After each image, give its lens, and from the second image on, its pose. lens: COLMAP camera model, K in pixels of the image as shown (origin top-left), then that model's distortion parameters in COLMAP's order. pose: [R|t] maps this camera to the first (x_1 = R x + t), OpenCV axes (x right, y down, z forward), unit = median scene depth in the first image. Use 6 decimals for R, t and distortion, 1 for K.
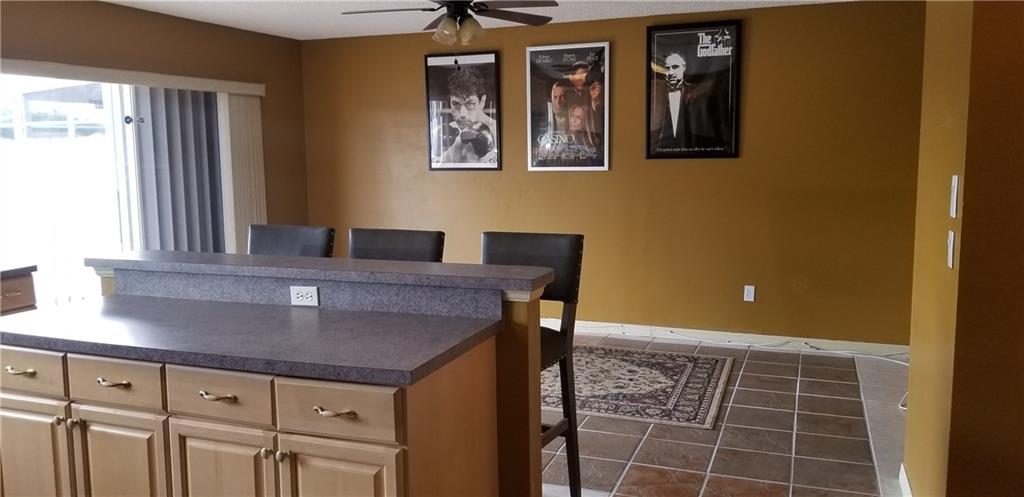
lens RADIAL K [[800.0, 0, 502.3], [0, 800.0, 231.9], [0, 0, 1]] dist [0.071046, -0.153374]
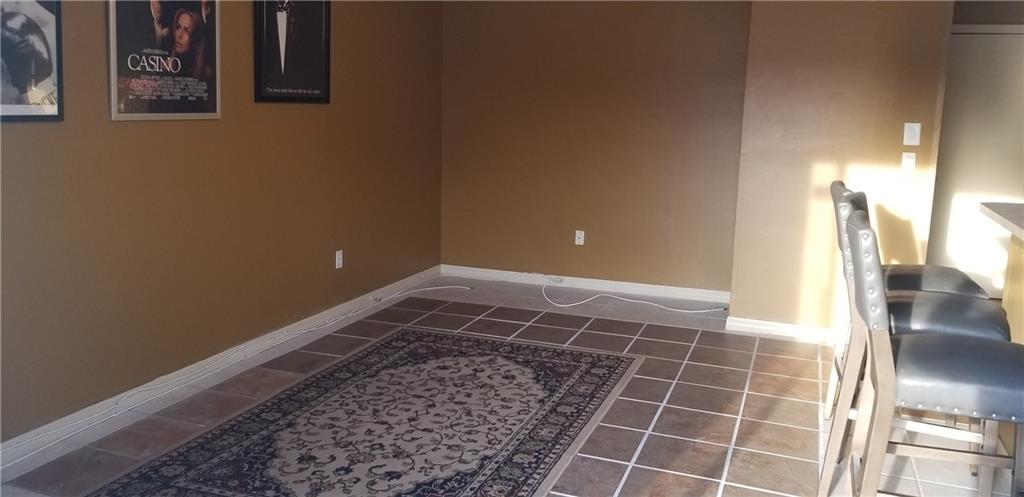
lens RADIAL K [[800.0, 0, 502.3], [0, 800.0, 231.9], [0, 0, 1]] dist [0.071046, -0.153374]
pose [[-0.012086, -0.148499, 0.988839, -0.548357], [0.072913, 0.986148, 0.148986, -0.070138], [-0.997265, 0.073900, -0.001091, 0.813350]]
